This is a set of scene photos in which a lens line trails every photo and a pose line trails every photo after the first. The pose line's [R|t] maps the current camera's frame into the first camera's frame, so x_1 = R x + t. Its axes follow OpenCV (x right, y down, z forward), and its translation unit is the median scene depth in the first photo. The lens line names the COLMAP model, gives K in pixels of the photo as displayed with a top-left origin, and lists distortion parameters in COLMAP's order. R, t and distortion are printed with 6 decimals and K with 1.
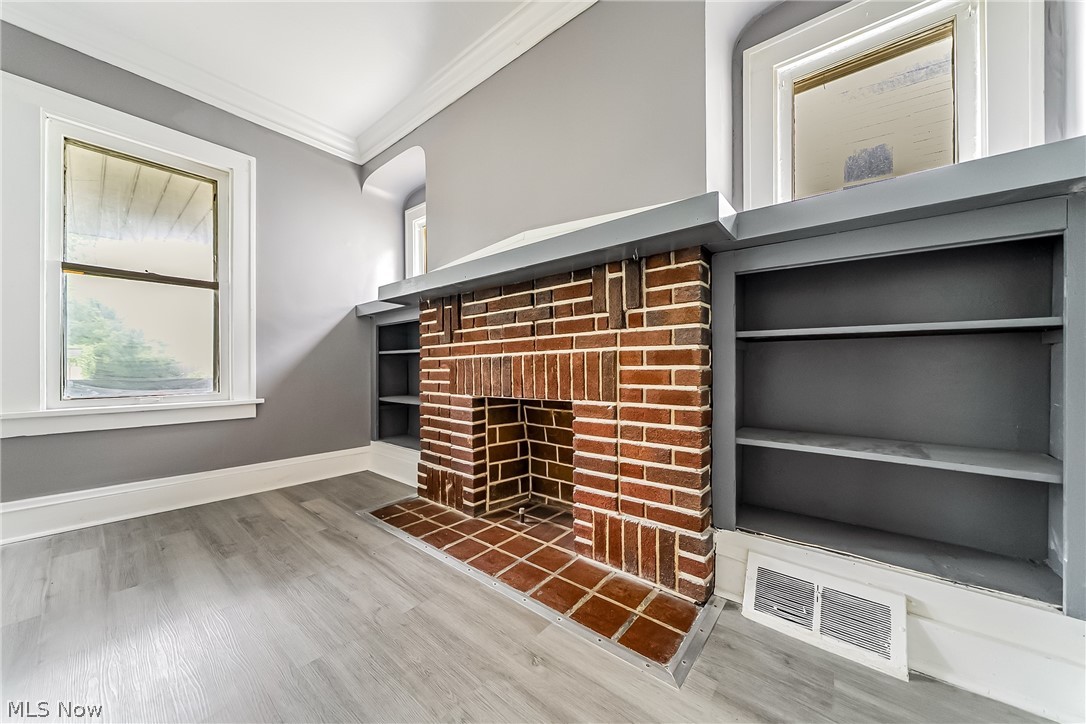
lens RADIAL K [[374.2, 0, 552.1], [0, 374.2, 364.3], [0, 0, 1]] dist [-0.002703, -0.000340]
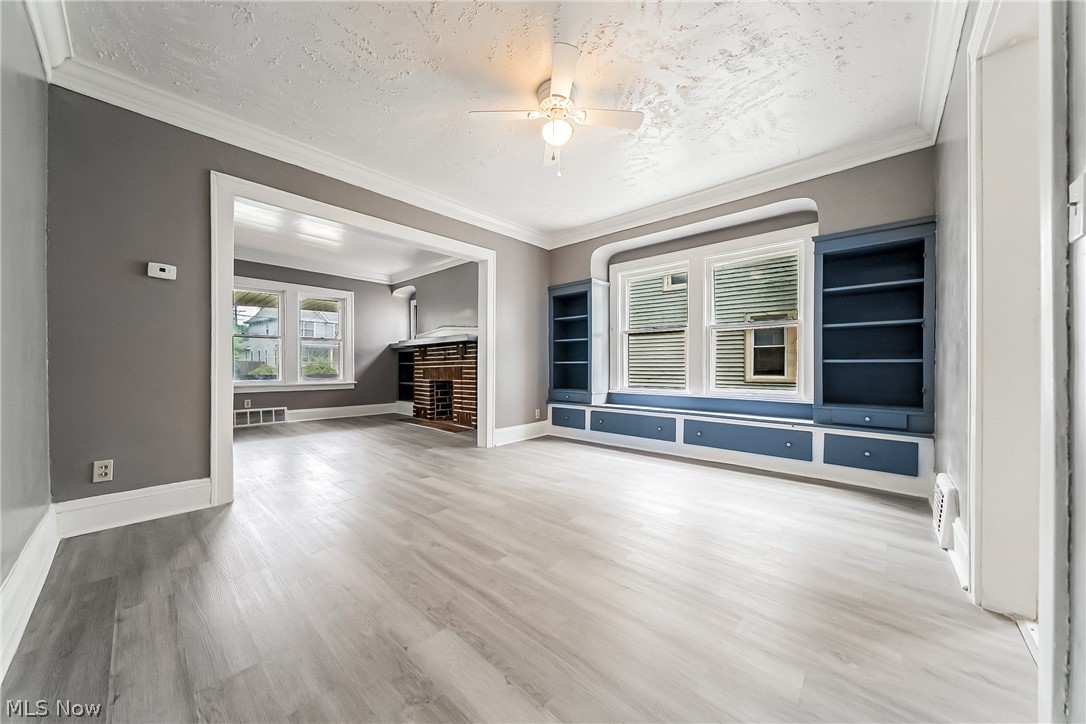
lens RADIAL K [[374.2, 0, 542.6], [0, 374.2, 360.6], [0, 0, 1]] dist [-0.002703, -0.000340]
pose [[0.997515, -0.004079, -0.070333, 0.871793], [0.004029, 0.999992, -0.000841, -0.061447], [0.070335, 0.000556, 0.997523, -1.855826]]
